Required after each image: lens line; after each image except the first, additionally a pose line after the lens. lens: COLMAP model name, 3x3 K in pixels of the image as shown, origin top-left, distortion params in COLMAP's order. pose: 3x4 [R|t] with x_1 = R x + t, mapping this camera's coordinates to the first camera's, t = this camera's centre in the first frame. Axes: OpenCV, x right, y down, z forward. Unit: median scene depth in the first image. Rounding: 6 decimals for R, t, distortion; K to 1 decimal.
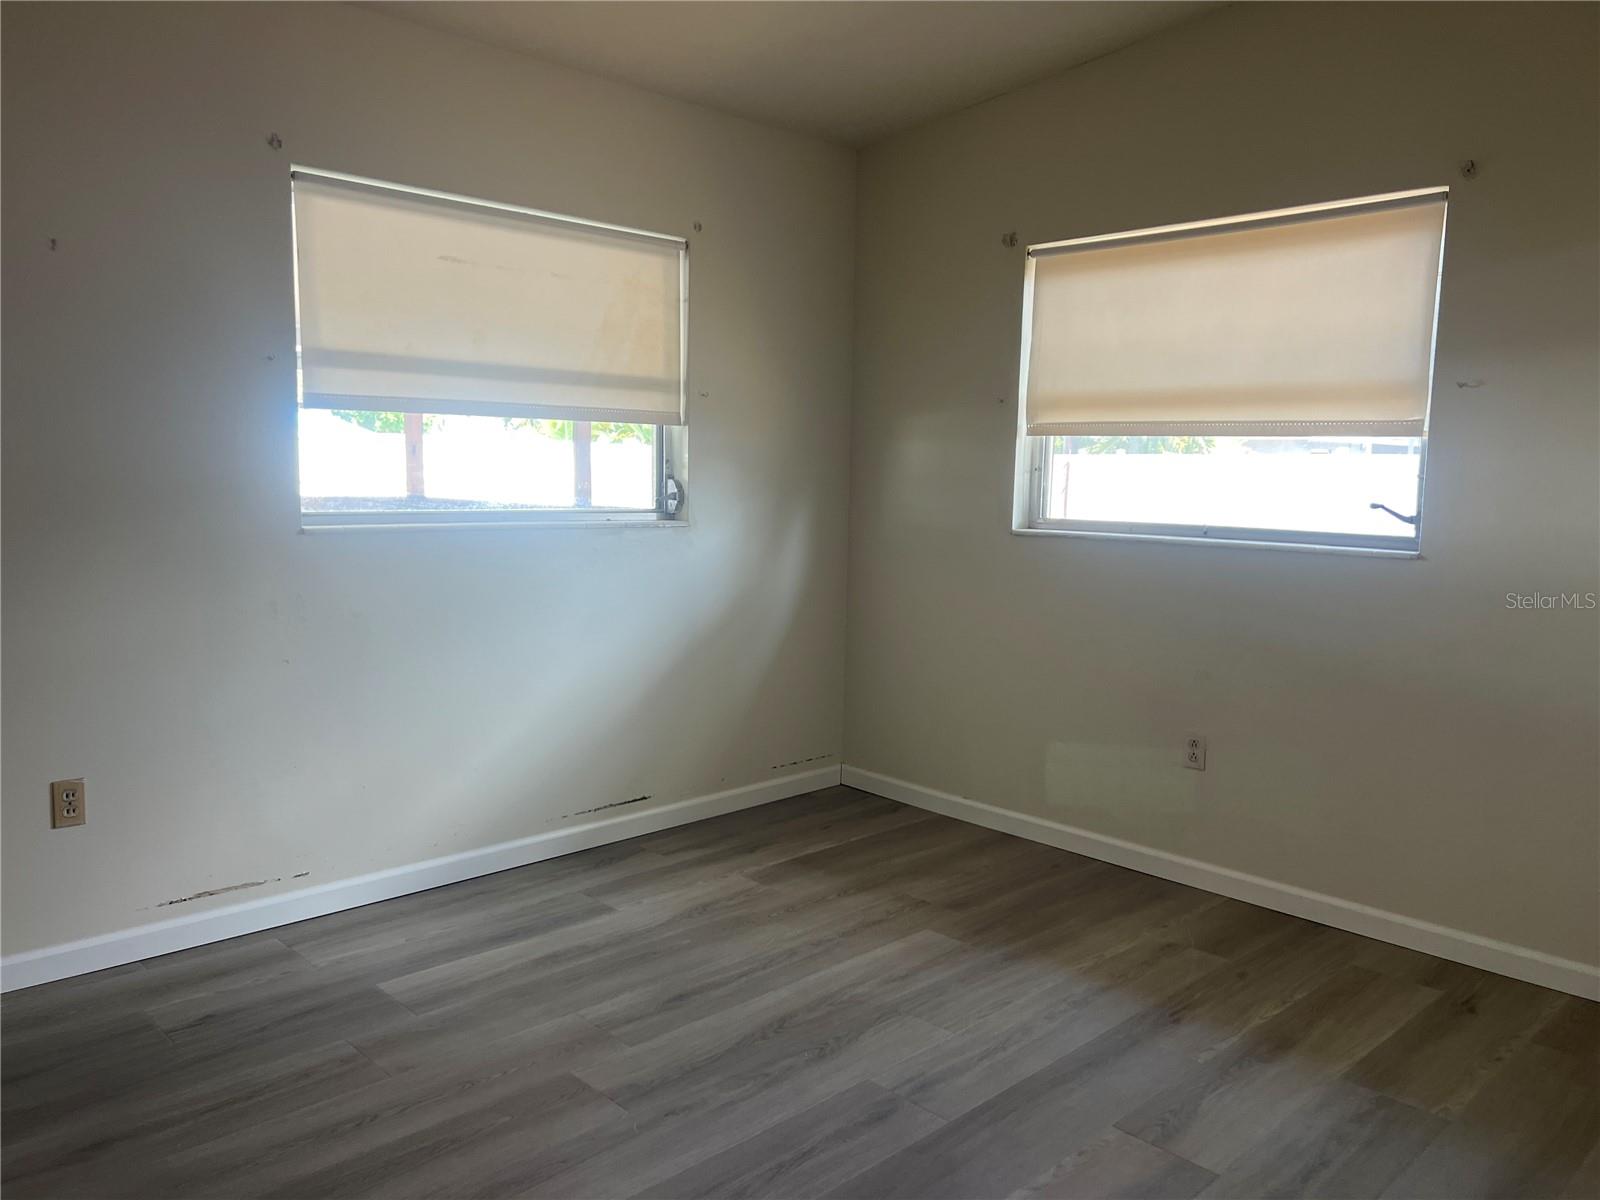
lens RADIAL K [[1207.7, 0, 801.6], [0, 1207.7, 610.3], [0, 0, 1]] dist [0.088898, -0.097999]
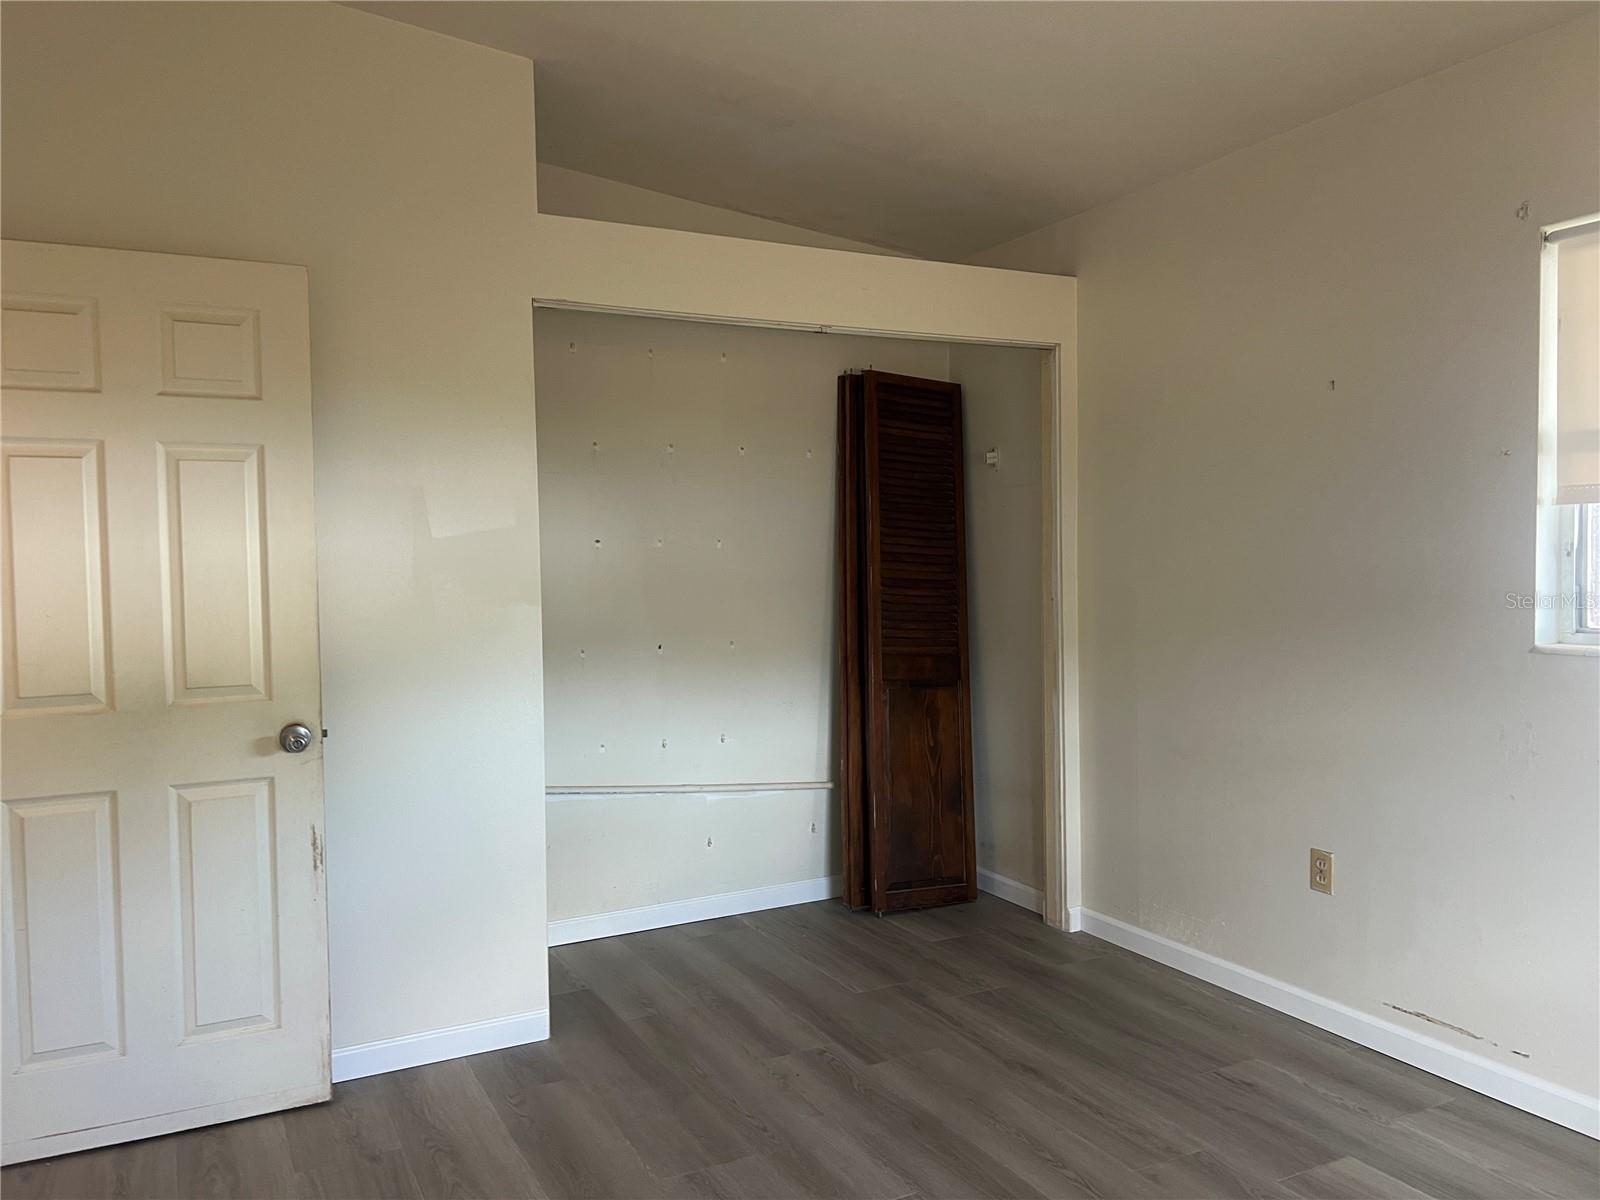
lens RADIAL K [[1207.7, 0, 801.6], [0, 1207.7, 610.3], [0, 0, 1]] dist [0.088898, -0.097999]
pose [[-0.271424, 0.032327, -0.961917, 0.607920], [-0.107143, 0.992209, 0.063578, -0.100780], [0.956478, 0.120319, -0.265846, 0.816018]]
